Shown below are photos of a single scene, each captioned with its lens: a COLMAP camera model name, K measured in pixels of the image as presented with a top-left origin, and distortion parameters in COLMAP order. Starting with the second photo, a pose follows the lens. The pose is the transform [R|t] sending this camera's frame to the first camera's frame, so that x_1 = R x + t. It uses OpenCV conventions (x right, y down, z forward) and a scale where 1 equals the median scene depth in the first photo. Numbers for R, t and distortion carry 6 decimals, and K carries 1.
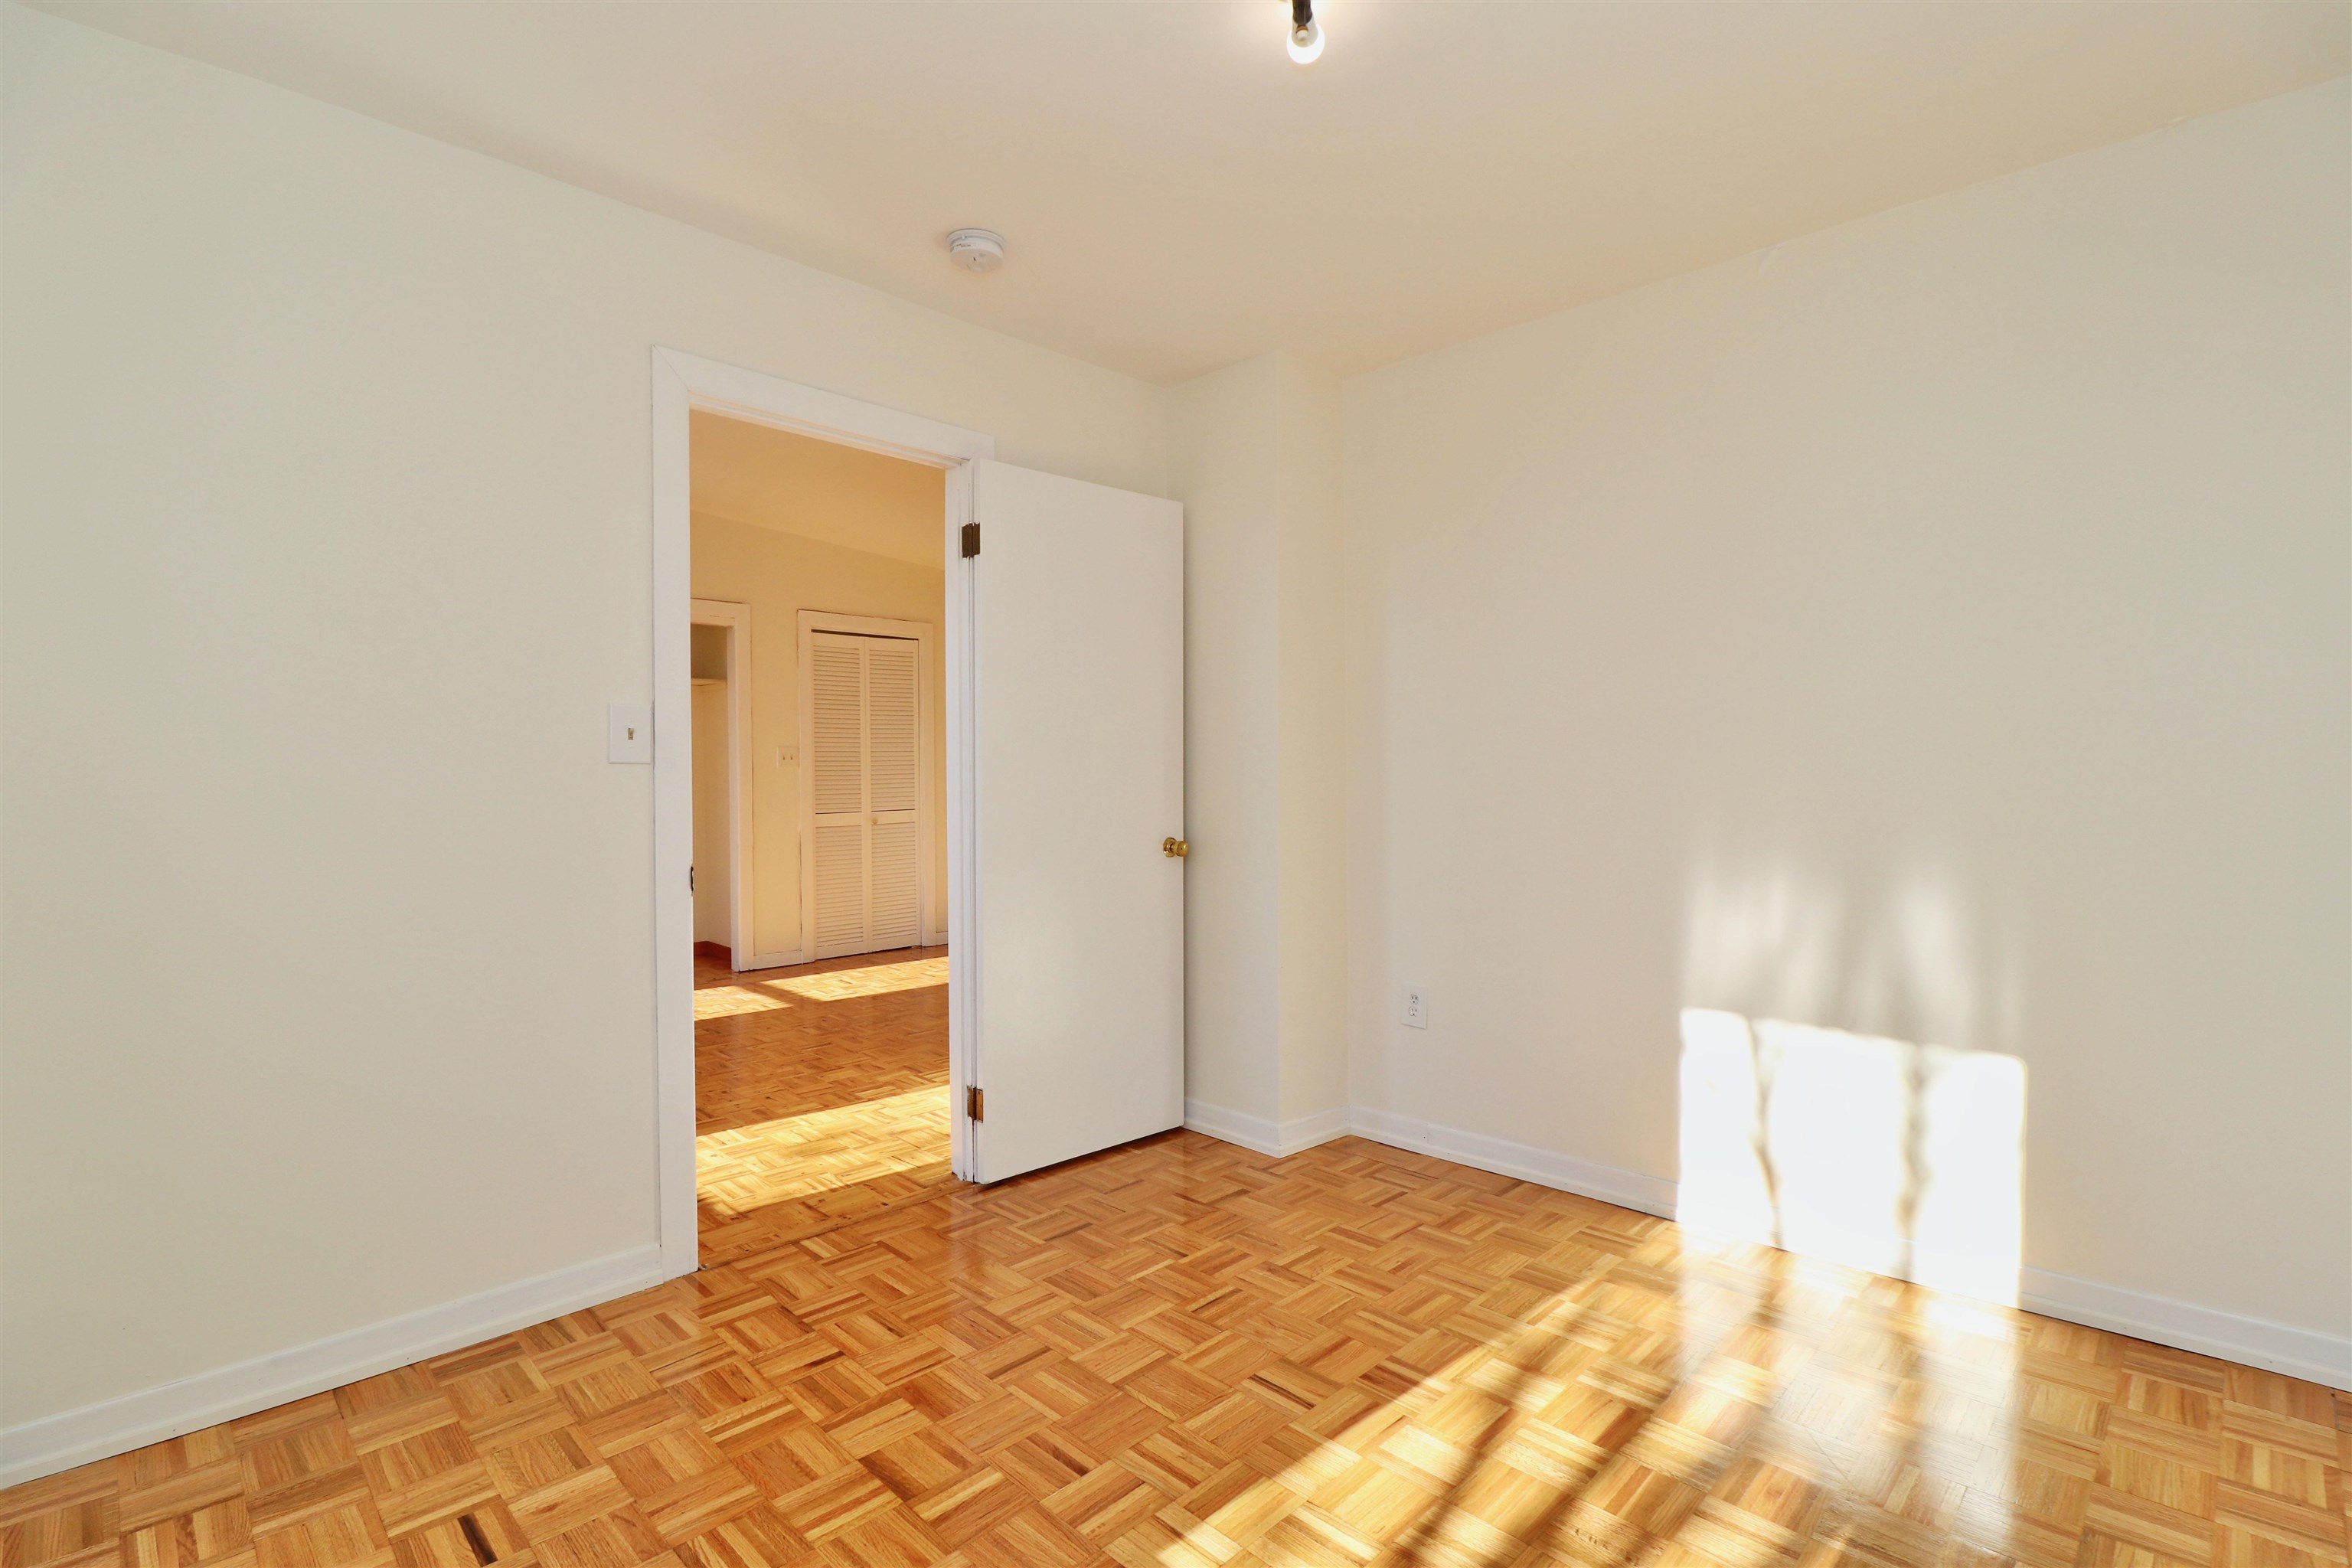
lens RADIAL K [[1112.7, 0, 1176.0], [0, 1112.7, 784.0], [0, 0, 1]] dist [0.000087, -0.000290]
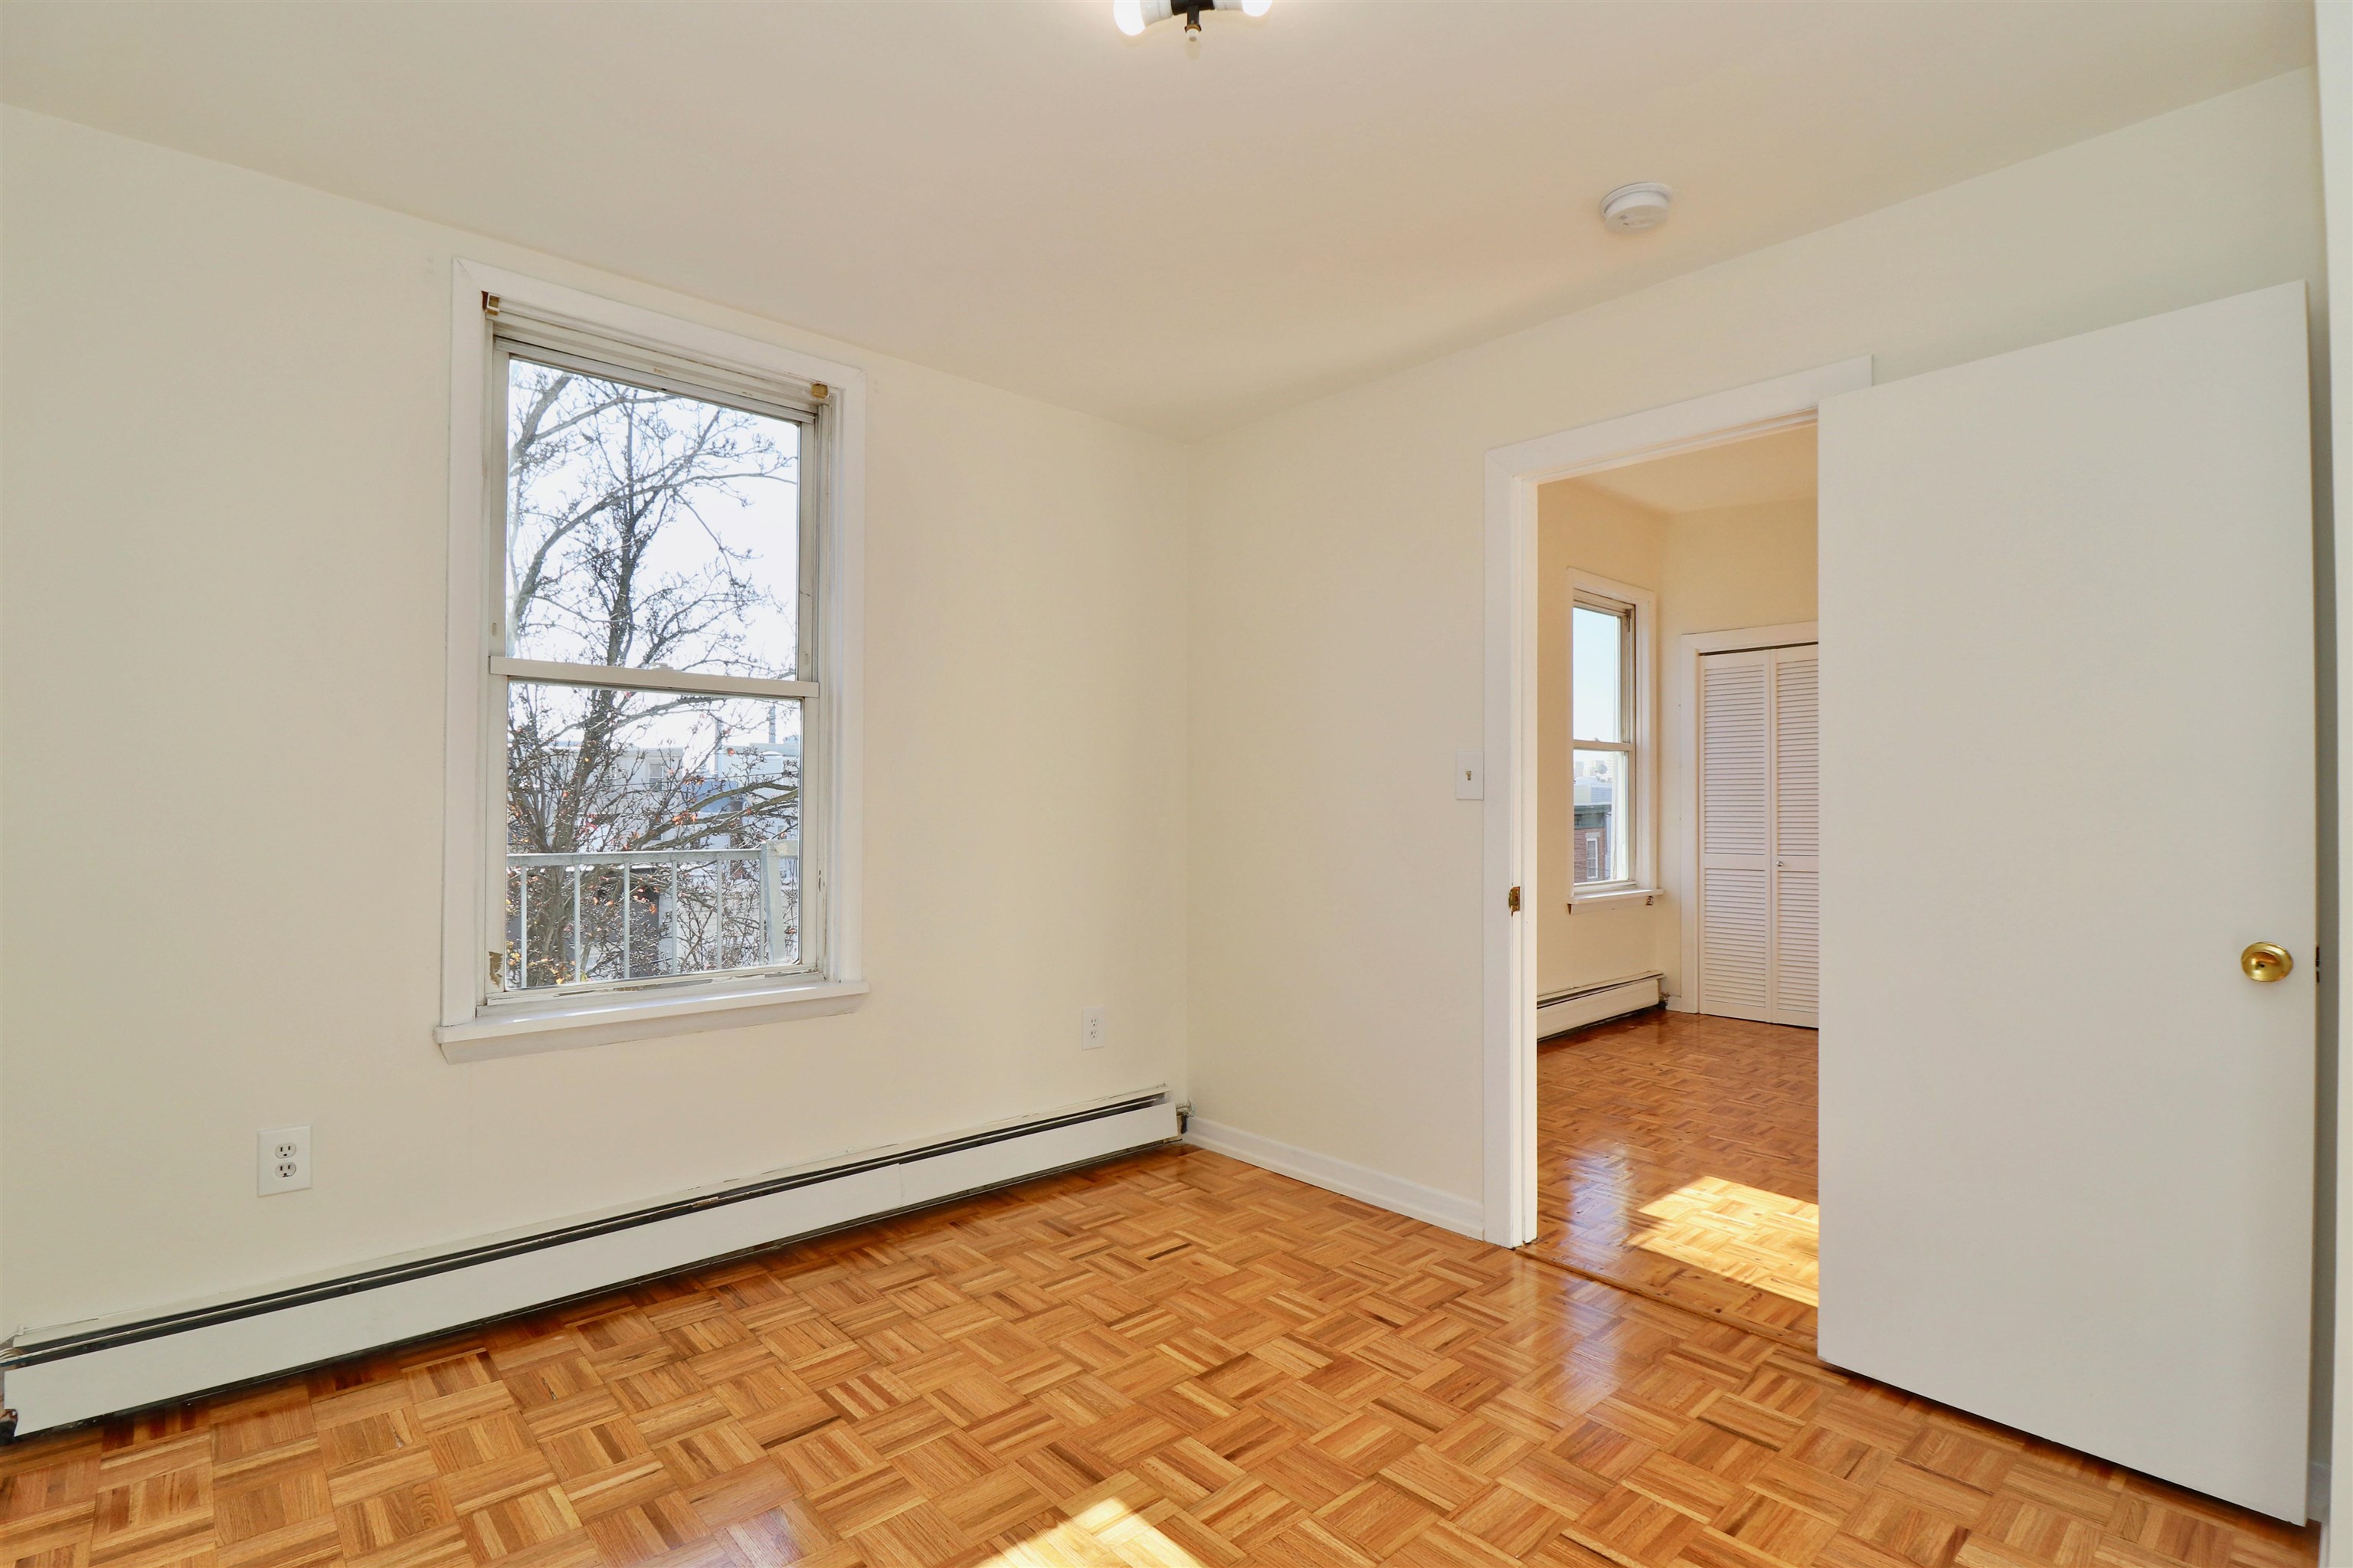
lens RADIAL K [[1113.2, 0, 1176.5], [0, 1113.2, 784.0], [0, 0, 1]] dist [0.000087, -0.000290]
pose [[-0.065356, -0.019425, -0.997673, 0.834226], [-0.010442, 0.999769, -0.018782, -0.010203], [0.997807, 0.009190, -0.065543, 0.840319]]
